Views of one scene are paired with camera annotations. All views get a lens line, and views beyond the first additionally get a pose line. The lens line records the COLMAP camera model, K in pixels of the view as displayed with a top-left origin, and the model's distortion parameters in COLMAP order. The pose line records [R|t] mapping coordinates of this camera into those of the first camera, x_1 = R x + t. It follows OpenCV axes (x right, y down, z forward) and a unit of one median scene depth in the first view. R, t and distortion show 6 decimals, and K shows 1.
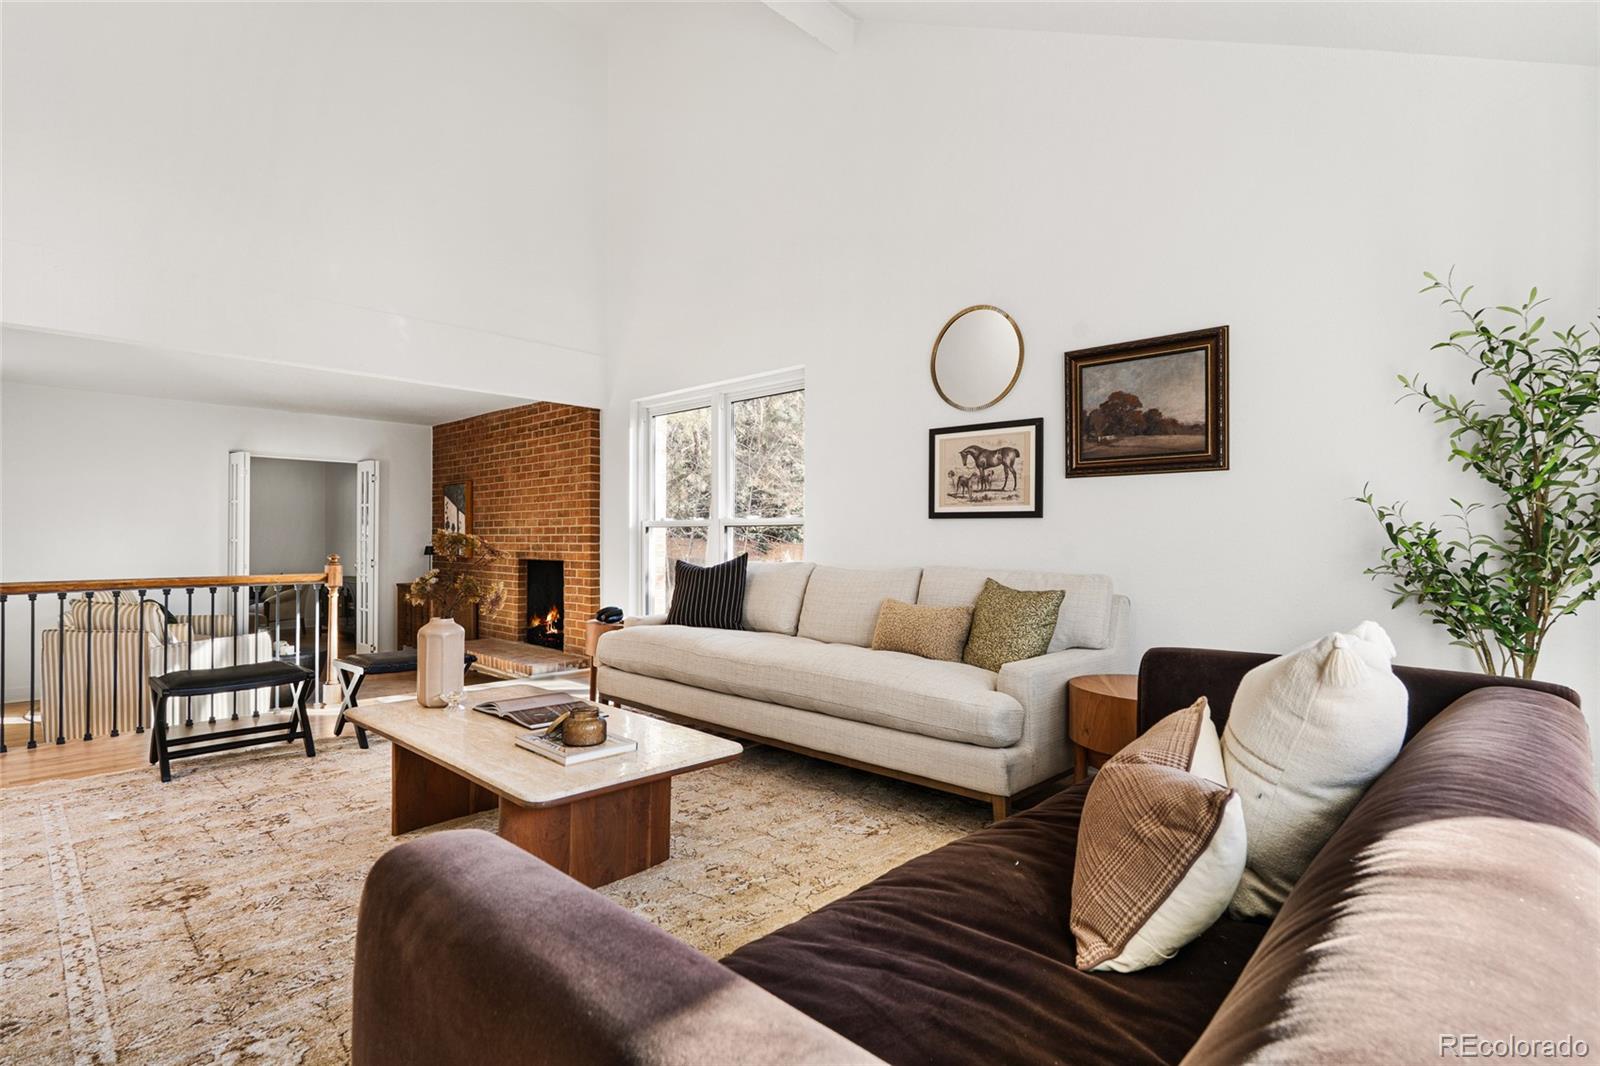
lens RADIAL K [[781.8, 0, 797.2], [0, 781.8, 534.5], [0, 0, 1]] dist [-0.001995, -0.000146]
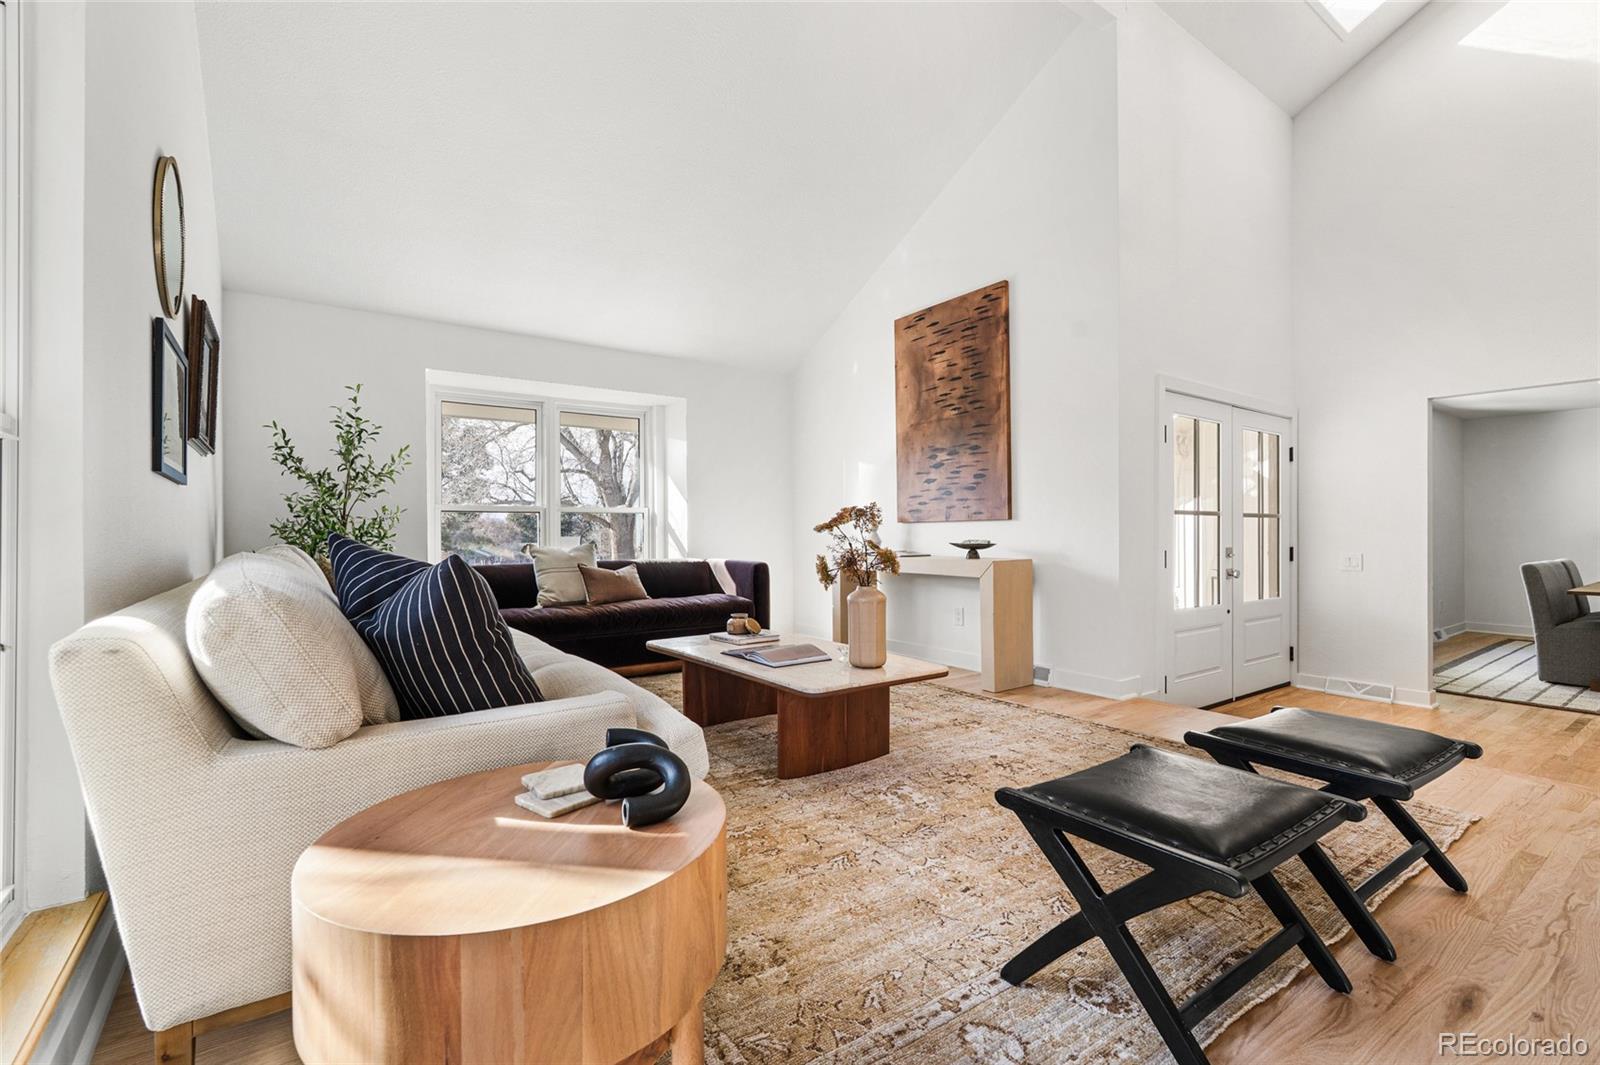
lens RADIAL K [[700.4, 0, 786.8], [0, 700.4, 532.4], [0, 0, 1]] dist [-0.001955, 0.000021]
pose [[-0.981675, 0.000718, 0.190563, -0.397349], [0.000096, 0.999995, -0.003269, 0.027545], [-0.190564, -0.003191, -0.981670, 1.475048]]
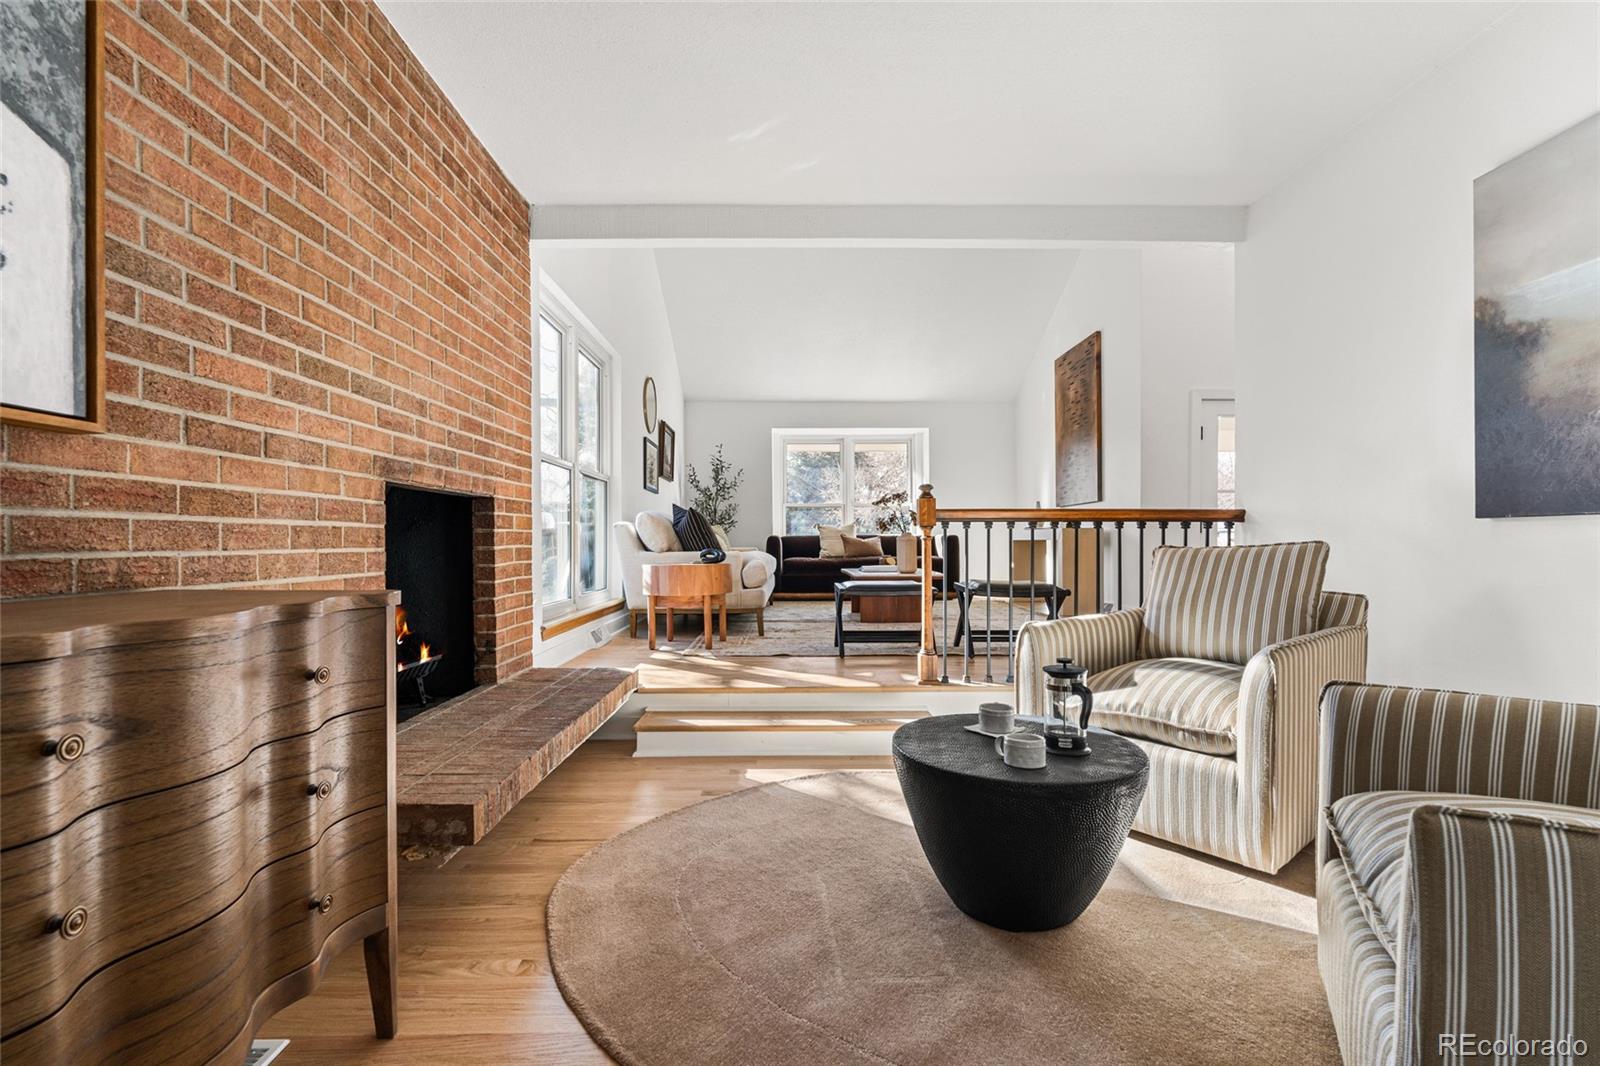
lens RADIAL K [[713.3, 0, 793.7], [0, 713.3, 534.3], [0, 0, 1]] dist [-0.003279, 0.000456]
pose [[-0.699023, 0.006911, 0.715065, -1.230266], [-0.001786, 0.999933, -0.011410, 0.101545], [-0.715097, -0.009253, -0.698964, 1.940462]]
